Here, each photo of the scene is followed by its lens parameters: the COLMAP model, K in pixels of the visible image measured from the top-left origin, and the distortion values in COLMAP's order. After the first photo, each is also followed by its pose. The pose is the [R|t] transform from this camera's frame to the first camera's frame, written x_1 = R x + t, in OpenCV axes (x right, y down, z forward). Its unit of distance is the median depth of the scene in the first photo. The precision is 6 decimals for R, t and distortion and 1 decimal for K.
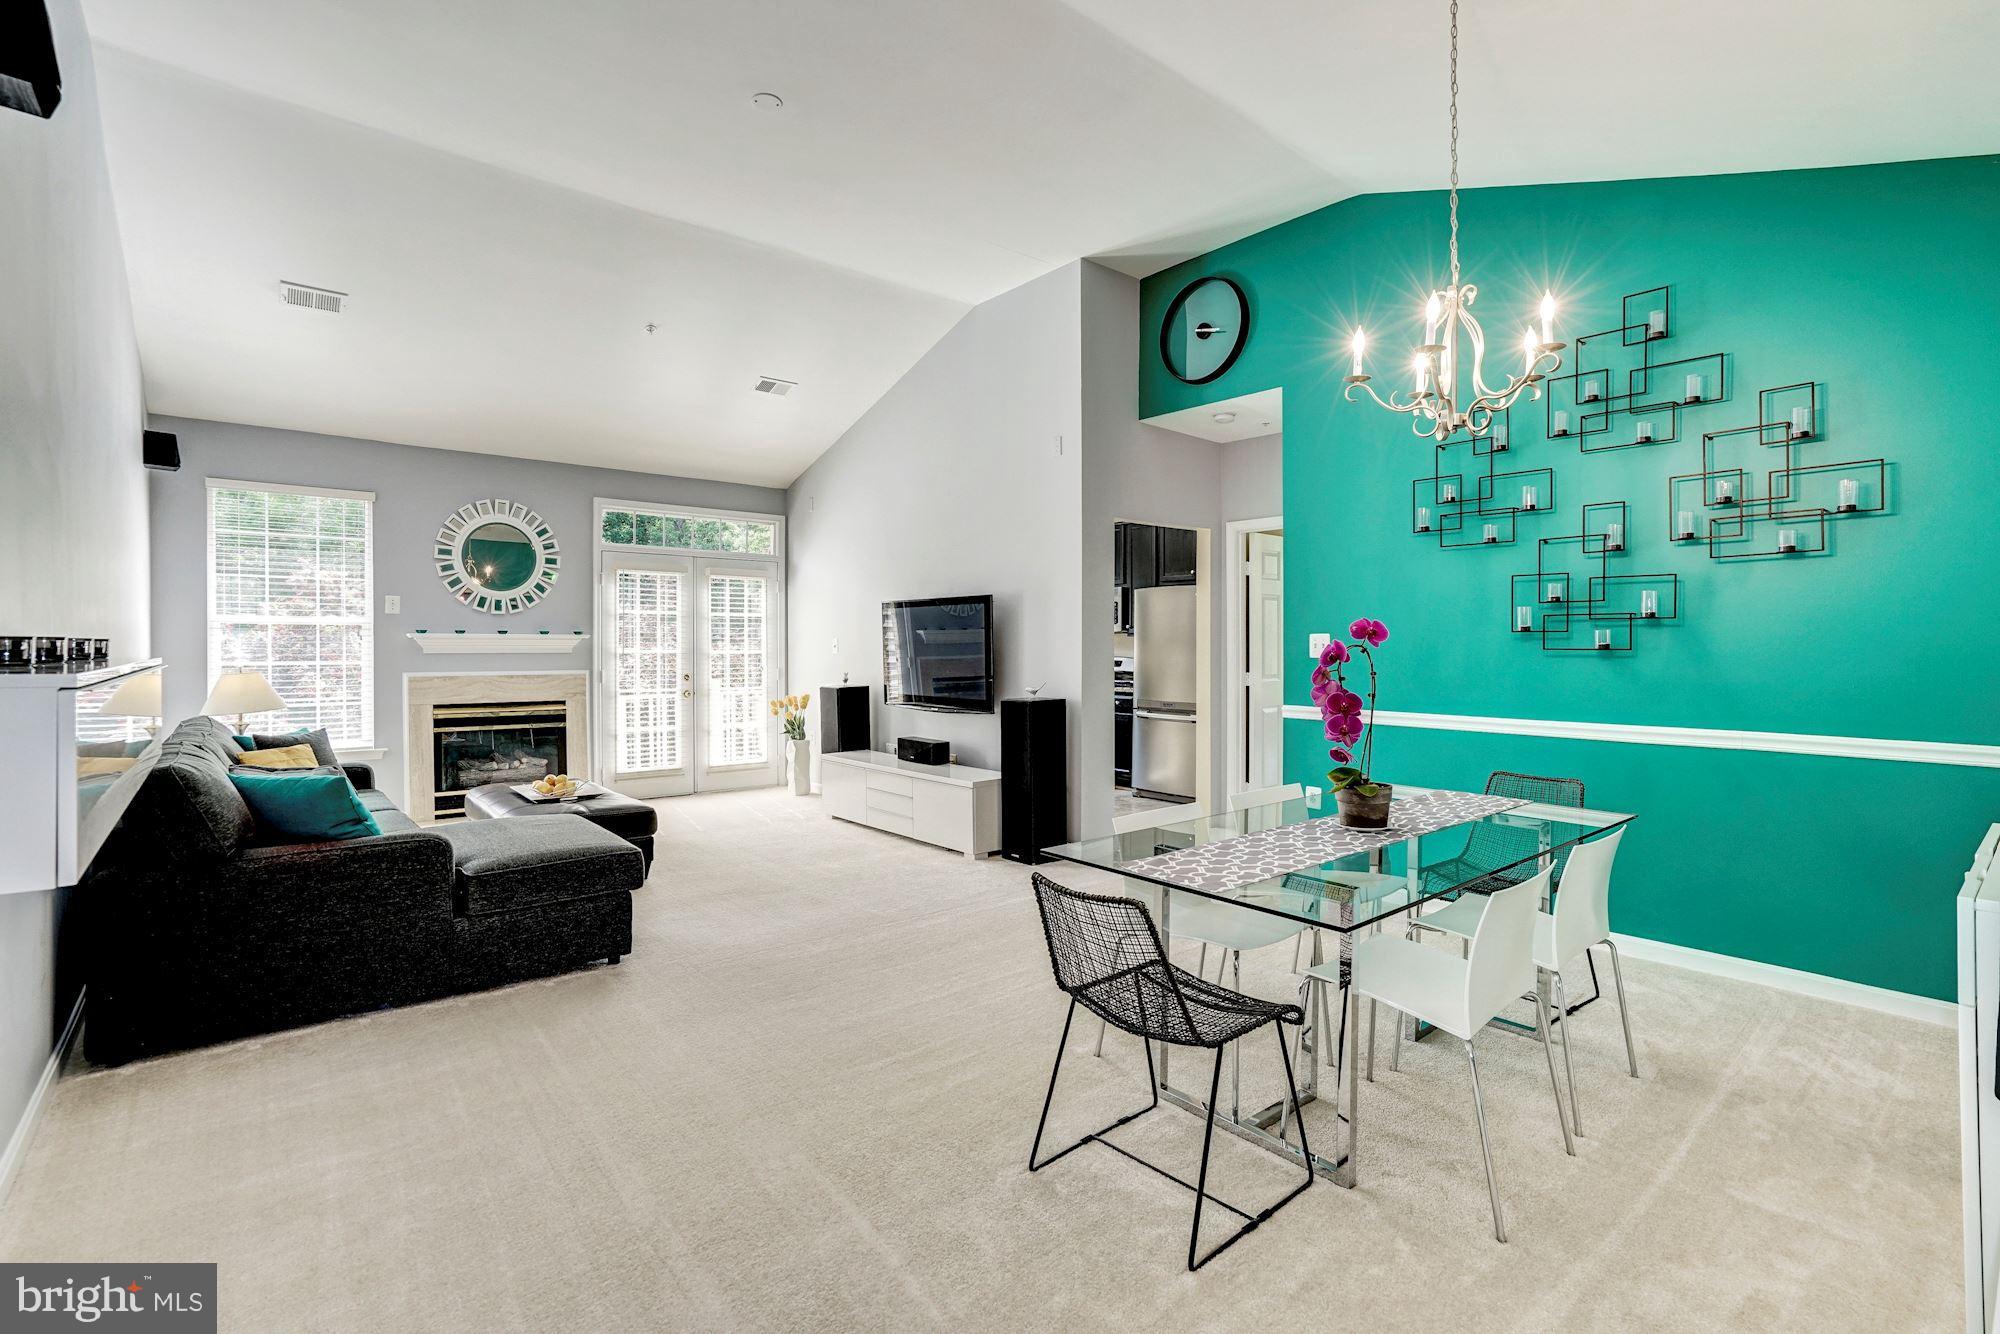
lens RADIAL K [[923.1, 0, 995.1], [0, 923.1, 653.0], [0, 0, 1]] dist [-0.018833, 0.005382]
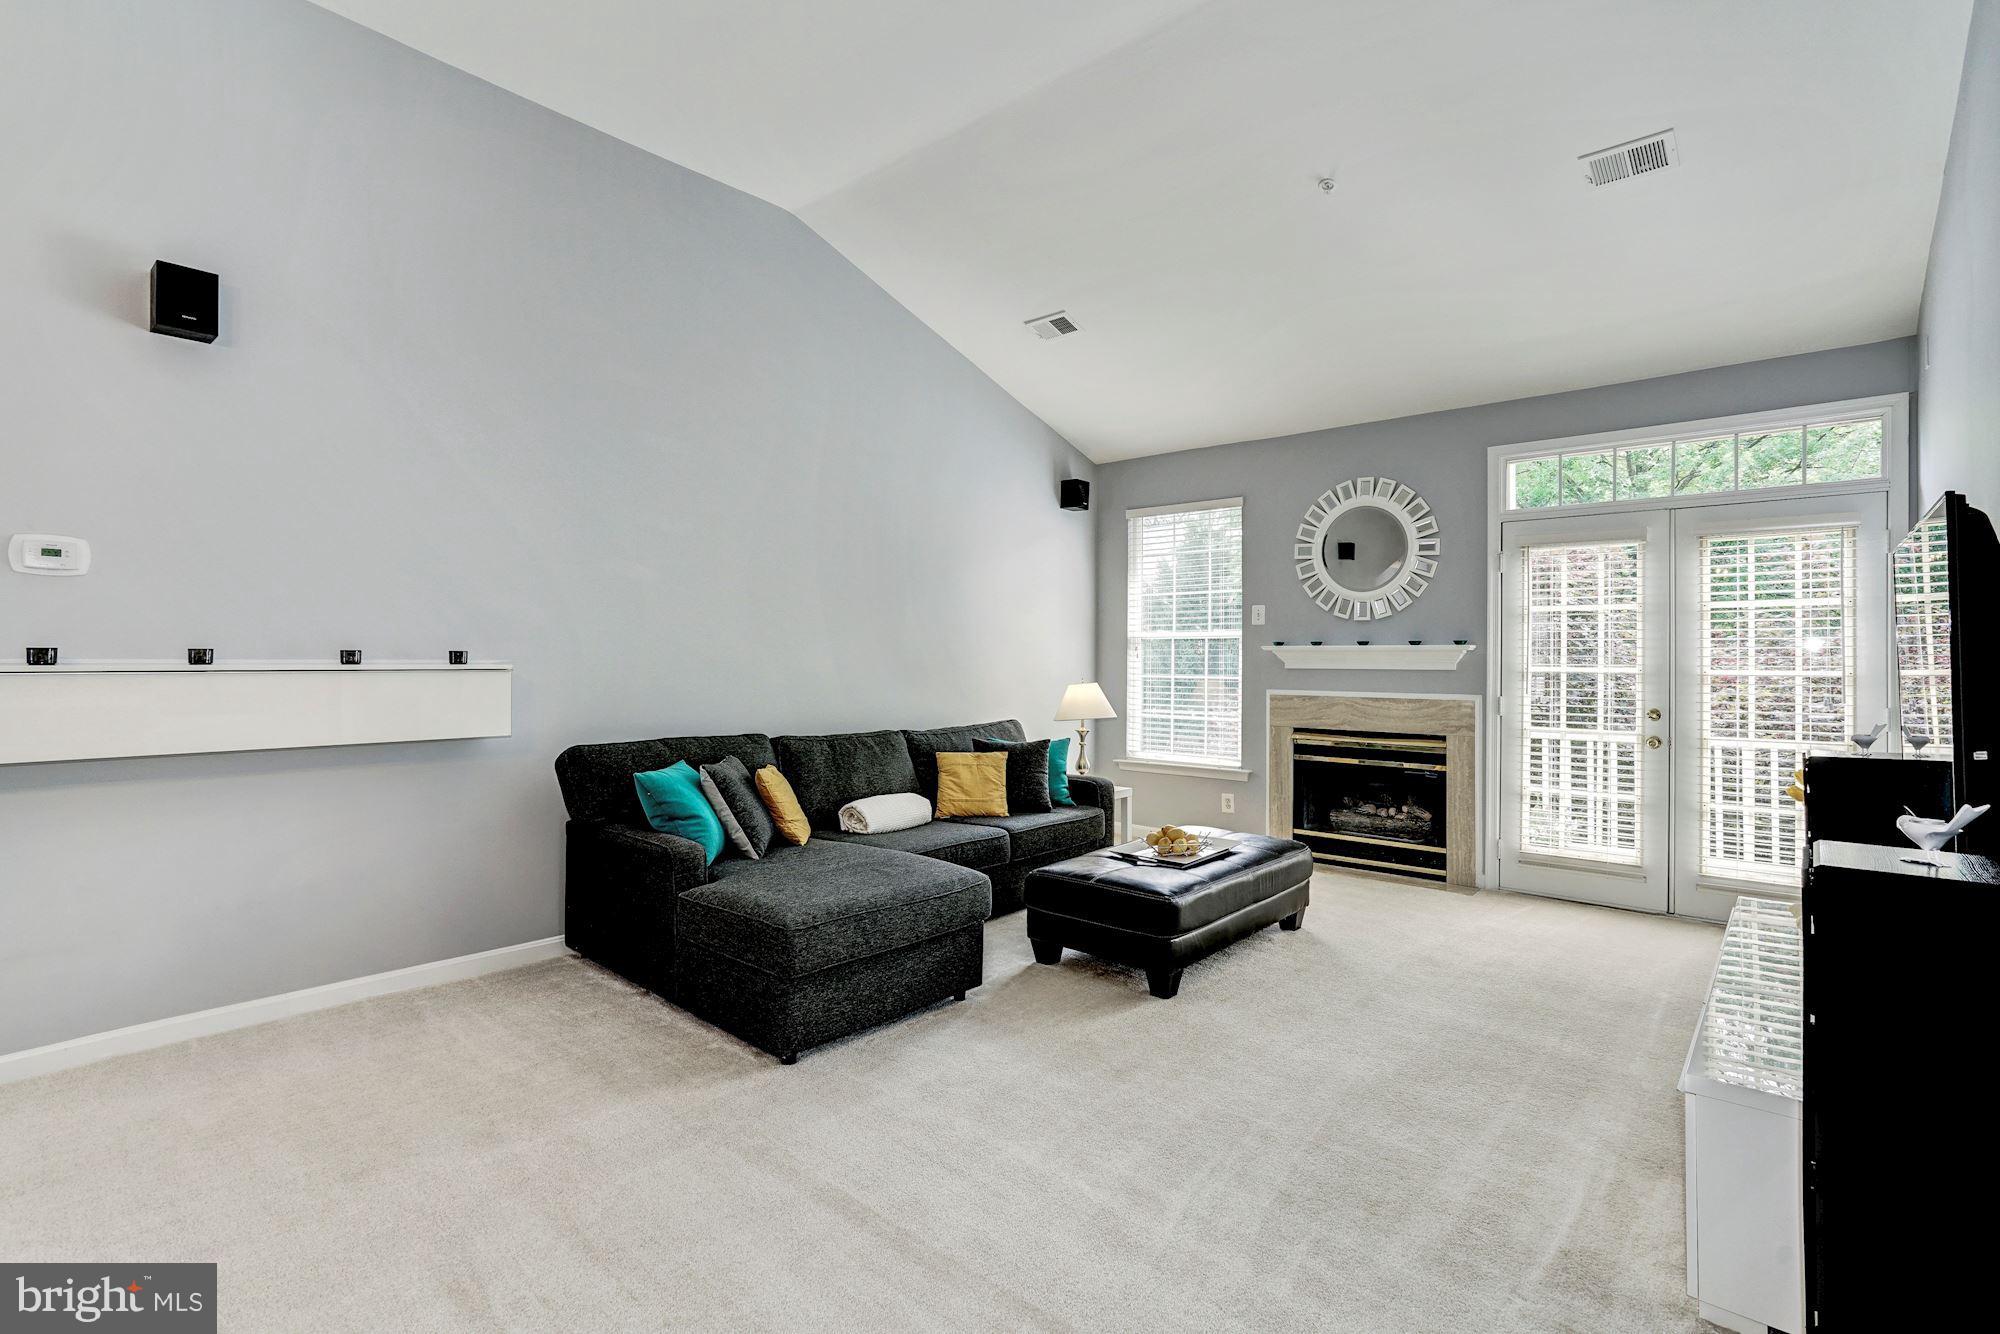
lens RADIAL K [[923.1, 0, 1009.8], [0, 923.1, 661.0], [0, 0, 1]] dist [-0.018833, 0.005382]
pose [[0.160604, -0.001188, -0.987018, 0.217444], [-0.014423, 0.999890, -0.003551, 0.000078], [0.986914, 0.014806, 0.160569, 0.603420]]
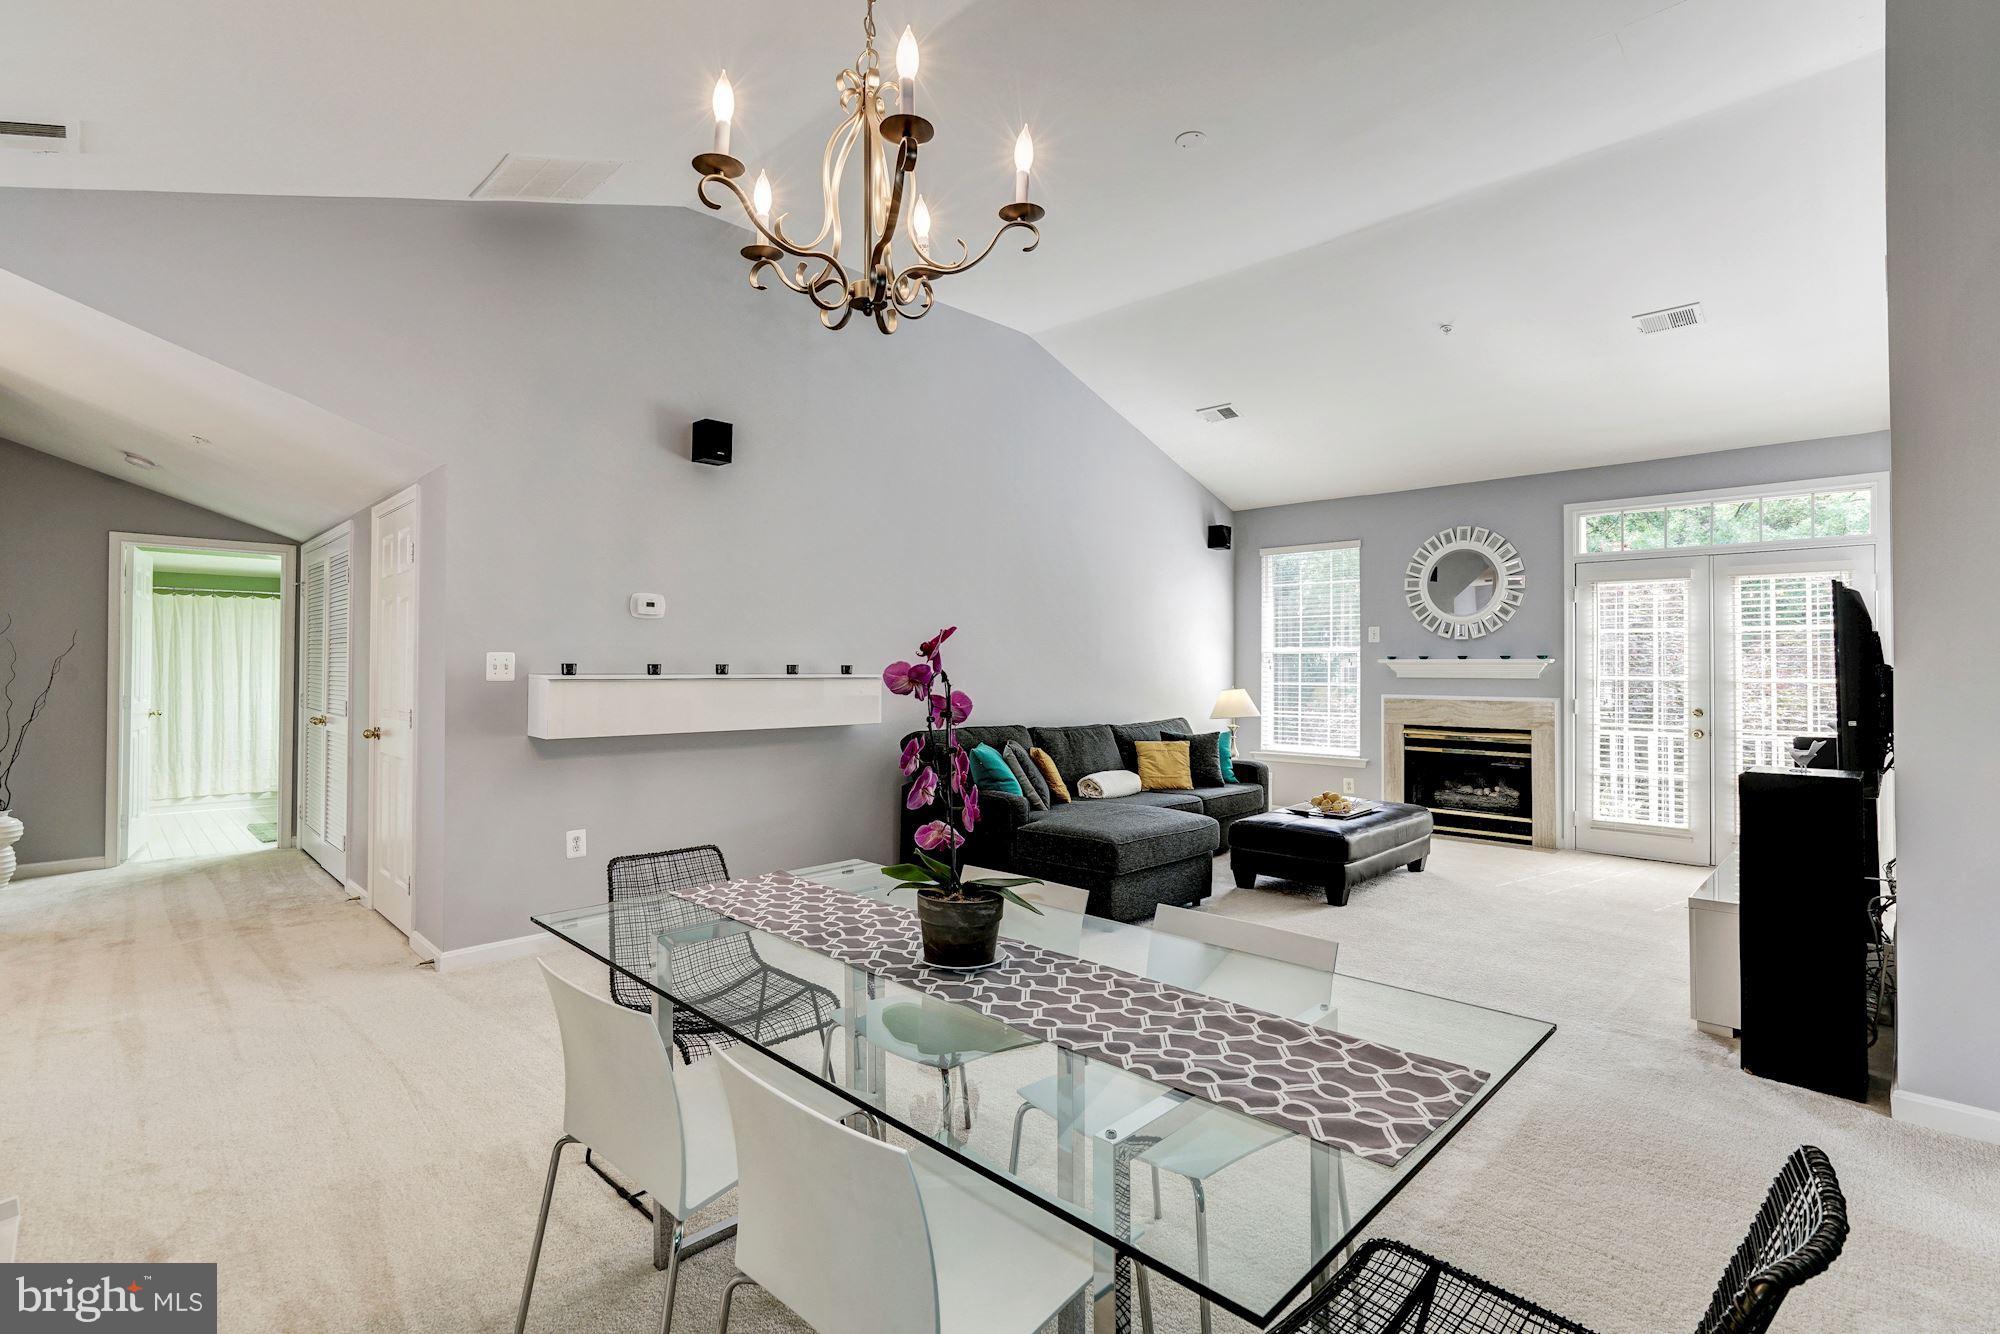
lens RADIAL K [[923.1, 0, 1010.8], [0, 923.1, 662.5], [0, 0, 1]] dist [-0.018833, 0.005382]
pose [[0.106929, -0.010431, -0.994212, 0.440976], [-0.013876, 0.999832, -0.011982, 0.002086], [0.994170, 0.015077, 0.106767, 0.422846]]
